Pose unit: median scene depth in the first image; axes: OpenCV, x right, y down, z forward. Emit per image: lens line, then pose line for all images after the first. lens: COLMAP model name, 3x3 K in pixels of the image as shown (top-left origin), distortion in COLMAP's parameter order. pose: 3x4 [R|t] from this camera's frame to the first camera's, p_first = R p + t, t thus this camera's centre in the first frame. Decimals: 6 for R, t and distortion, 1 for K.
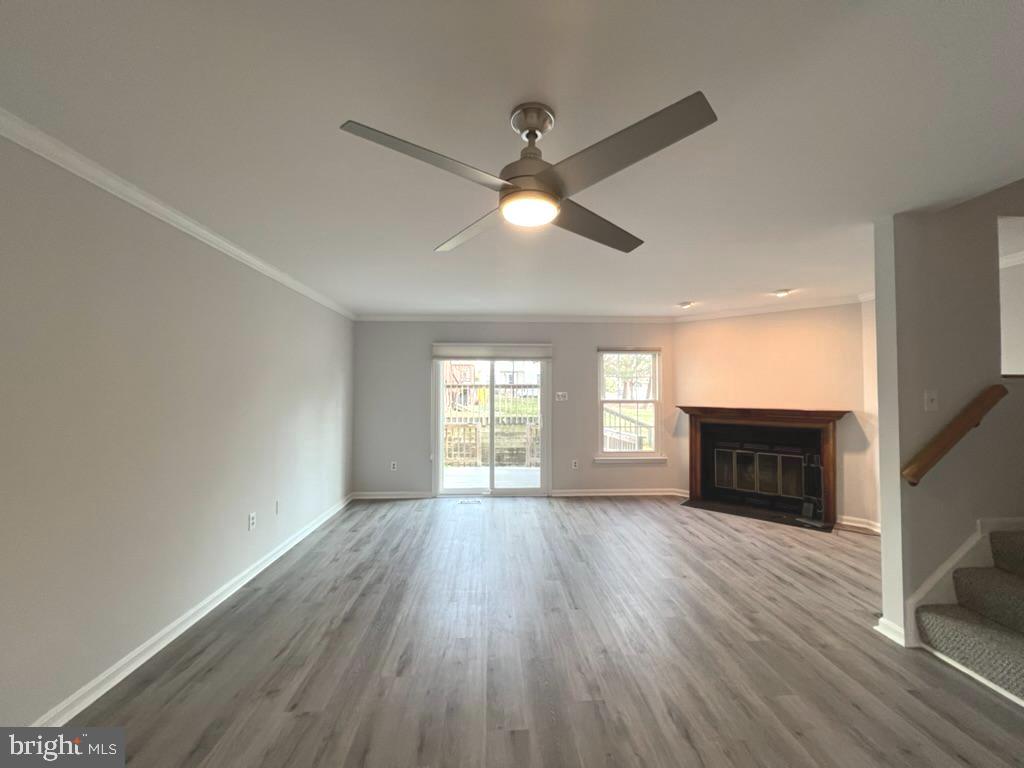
lens RADIAL K [[408.4, 0, 512.0], [0, 408.4, 380.5], [0, 0, 1]] dist [-0.004052, 0.000376]
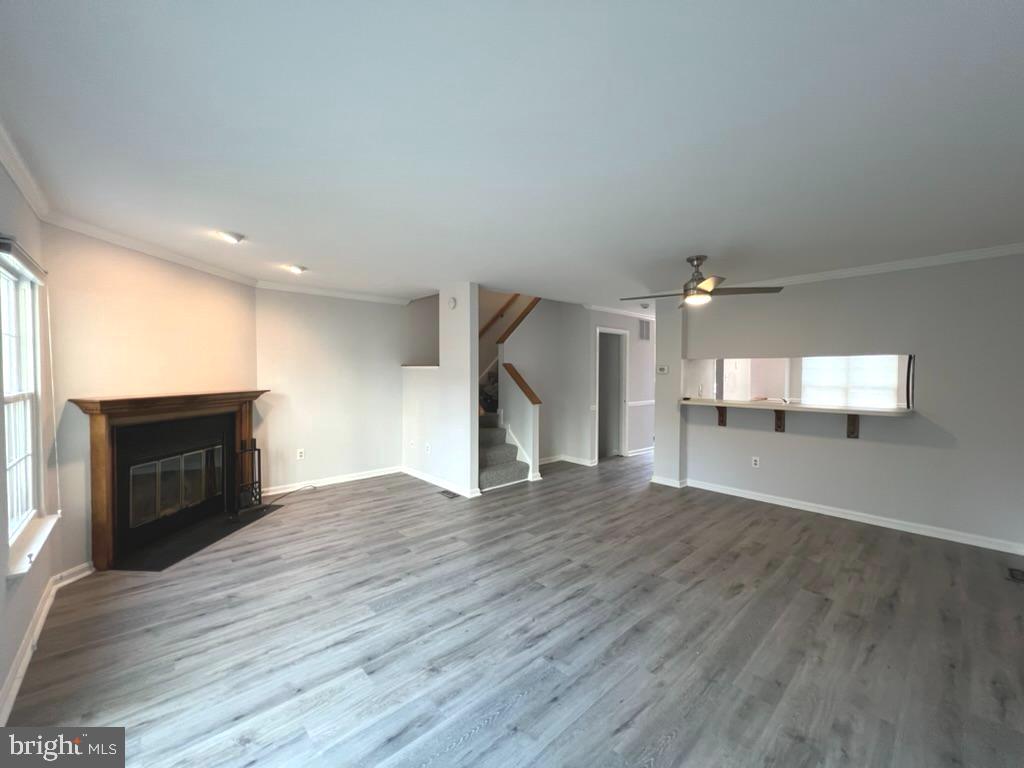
lens RADIAL K [[408.4, 0, 511.8], [0, 408.4, 380.0], [0, 0, 1]] dist [-0.004052, 0.000376]
pose [[-0.633650, -0.017341, 0.773425, -0.368626], [-0.025687, 0.999669, 0.001369, 0.028436], [-0.773193, -0.018999, -0.633886, 1.099453]]
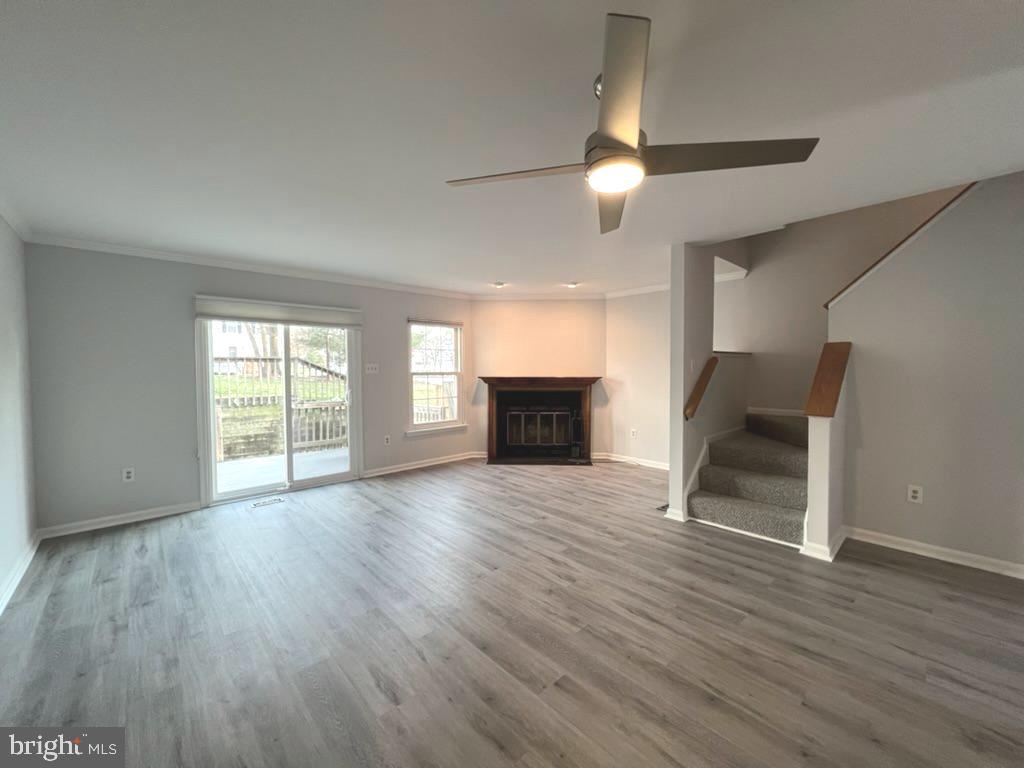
lens RADIAL K [[408.4, 0, 512.3], [0, 408.4, 381.5], [0, 0, 1]] dist [-0.004052, 0.000376]
pose [[0.769367, -0.026232, 0.638269, -0.270744], [-0.013334, 0.998279, 0.057101, 0.013557], [-0.638668, -0.052442, 0.767693, 0.116902]]
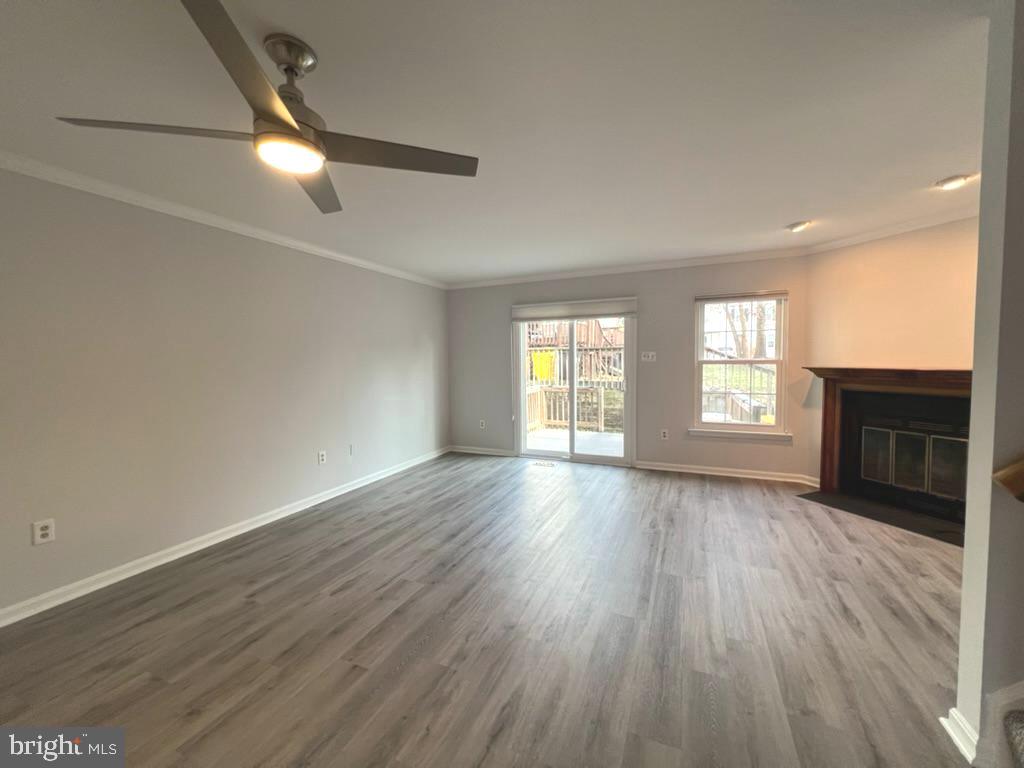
lens RADIAL K [[408.6, 0, 513.1], [0, 408.6, 380.8], [0, 0, 1]] dist [-0.001726, 0.000291]
pose [[0.893947, 0.010908, -0.448040, 0.311633], [0.026747, 0.996623, 0.077631, 0.018328], [0.447374, -0.081381, 0.890637, 0.110071]]
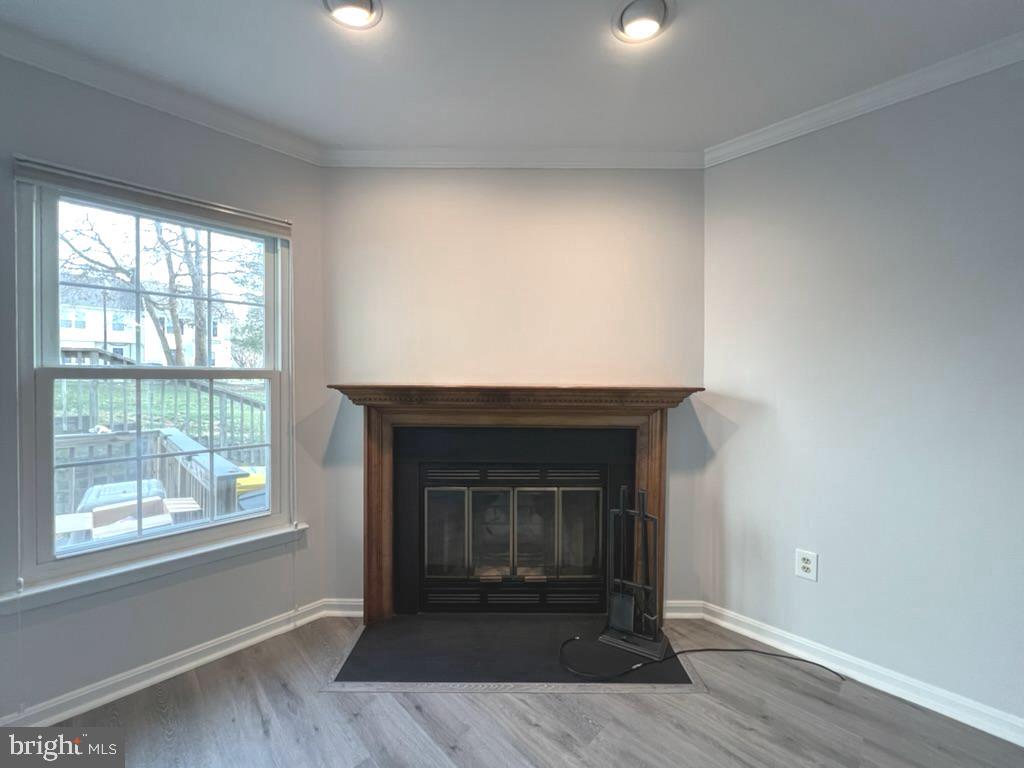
lens RADIAL K [[408.4, 0, 509.8], [0, 408.4, 381.0], [0, 0, 1]] dist [-0.004052, 0.000376]
pose [[0.744328, -0.007841, 0.667768, 0.333406], [-0.019320, 0.999260, 0.033268, 0.052118], [-0.667535, -0.037664, 0.743626, 0.743817]]
